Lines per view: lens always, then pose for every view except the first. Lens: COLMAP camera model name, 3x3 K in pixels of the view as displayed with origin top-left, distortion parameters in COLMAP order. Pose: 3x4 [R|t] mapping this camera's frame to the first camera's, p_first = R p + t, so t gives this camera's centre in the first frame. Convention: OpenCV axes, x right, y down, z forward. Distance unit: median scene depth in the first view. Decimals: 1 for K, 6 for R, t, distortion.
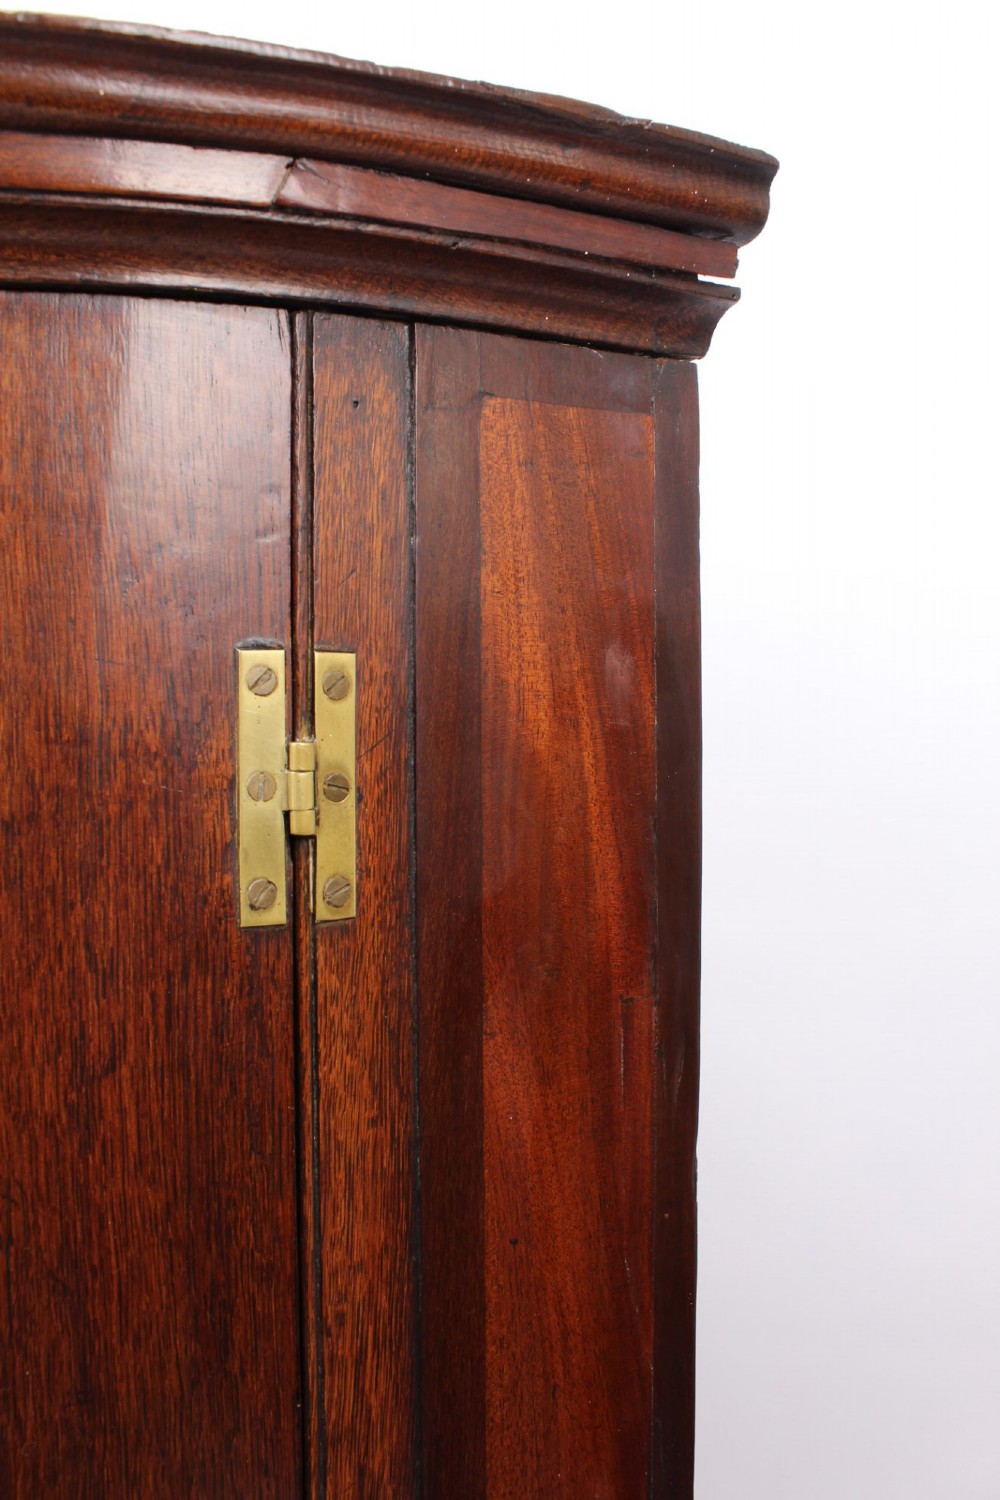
lens RADIAL K [[1315.2, 0, 500.0], [0, 1315.2, 750.0], [0, 0, 1]] dist [-0.180504, 0.146429]
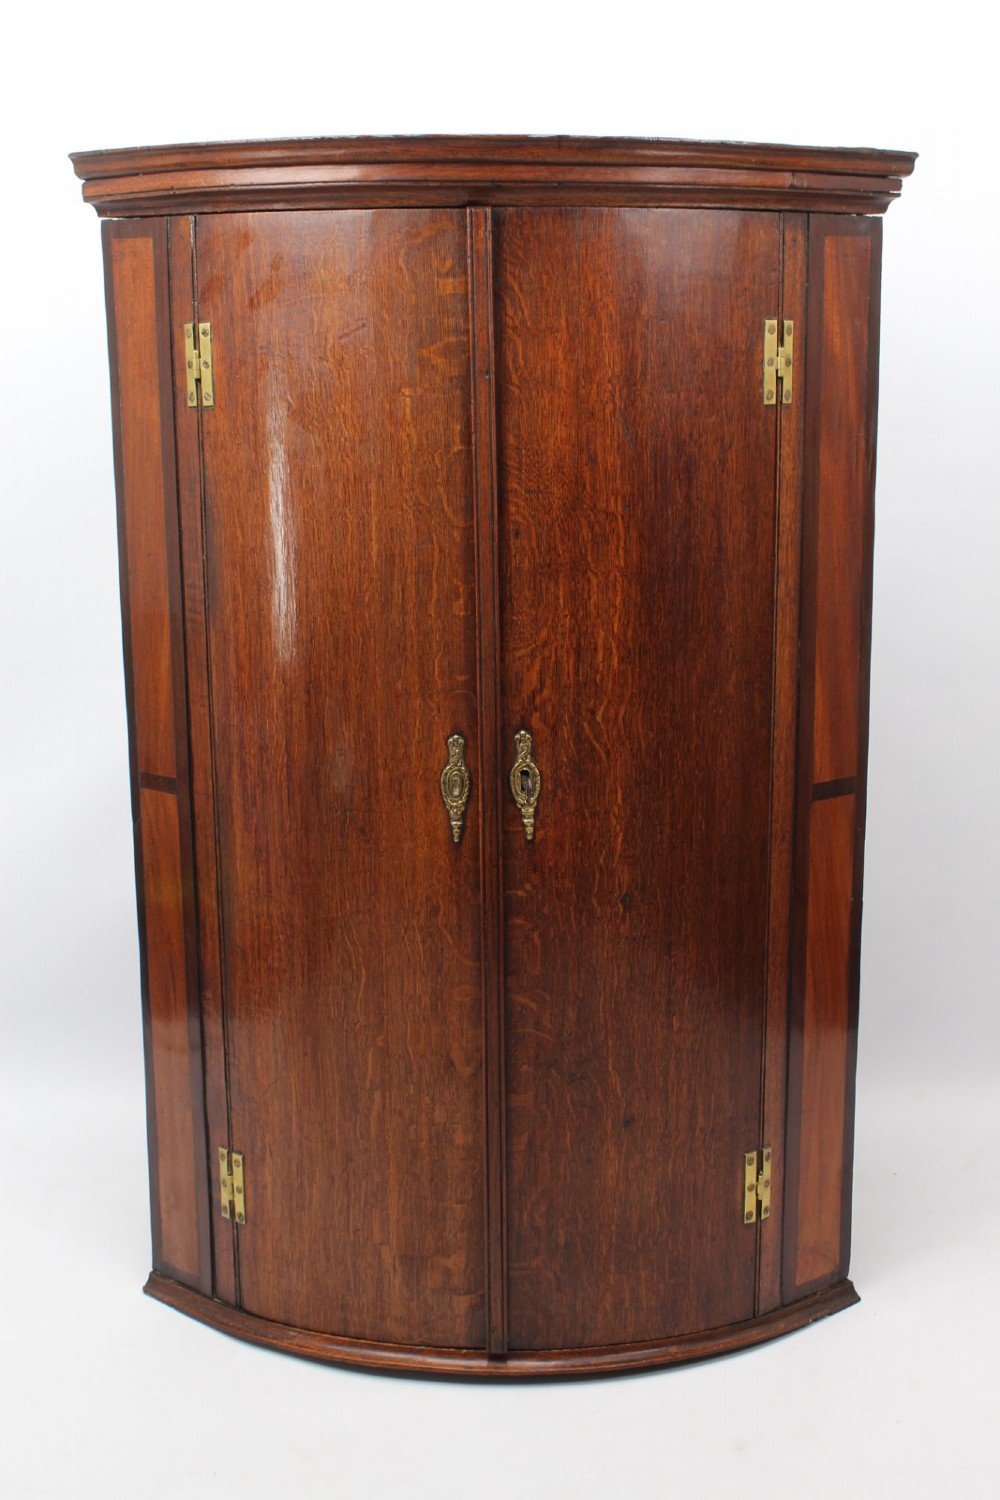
lens RADIAL K [[1900.2, 0, 500.0], [0, 1900.2, 750.0], [0, 0, 1]] dist [-0.018101, -0.007978]
pose [[0.986065, -0.040210, 0.161427, -1.623743], [0.011794, 0.984805, 0.173263, 0.150434], [-0.165941, -0.168944, 0.971556, -3.624824]]
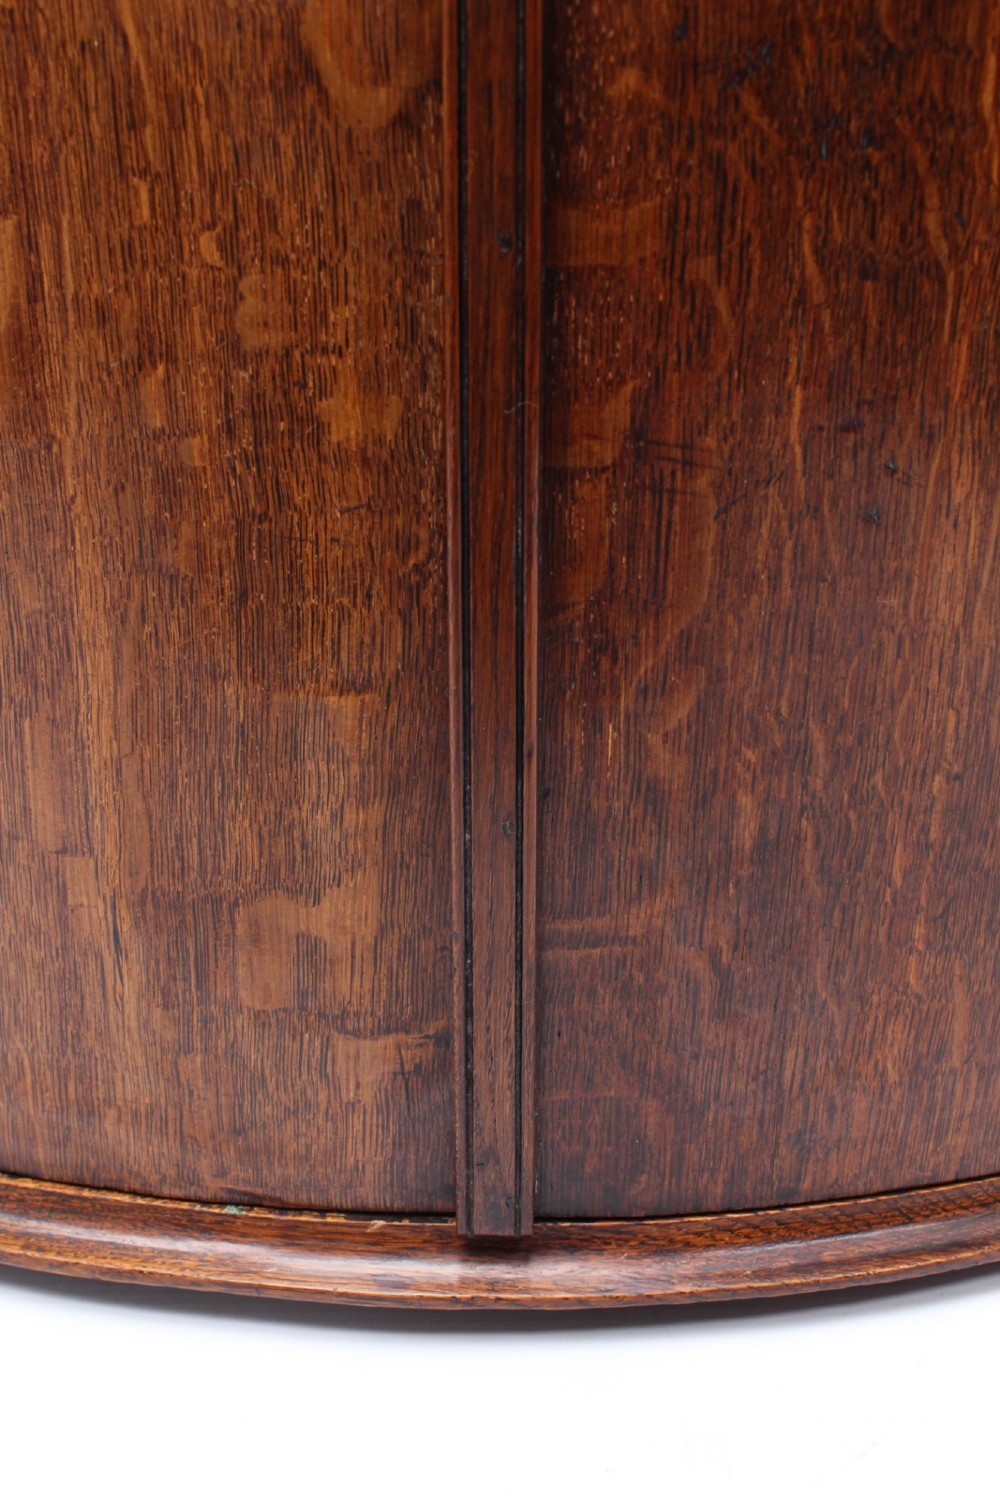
lens RADIAL K [[1503.0, 0, 500.0], [0, 1503.0, 750.0], [0, 0, 1]] dist [-0.082460, -0.002204]
pose [[0.979905, -0.065828, 0.188287, -1.069935], [0.002670, 0.948217, 0.317613, 1.891647], [-0.199445, -0.310728, 0.929338, 0.044858]]
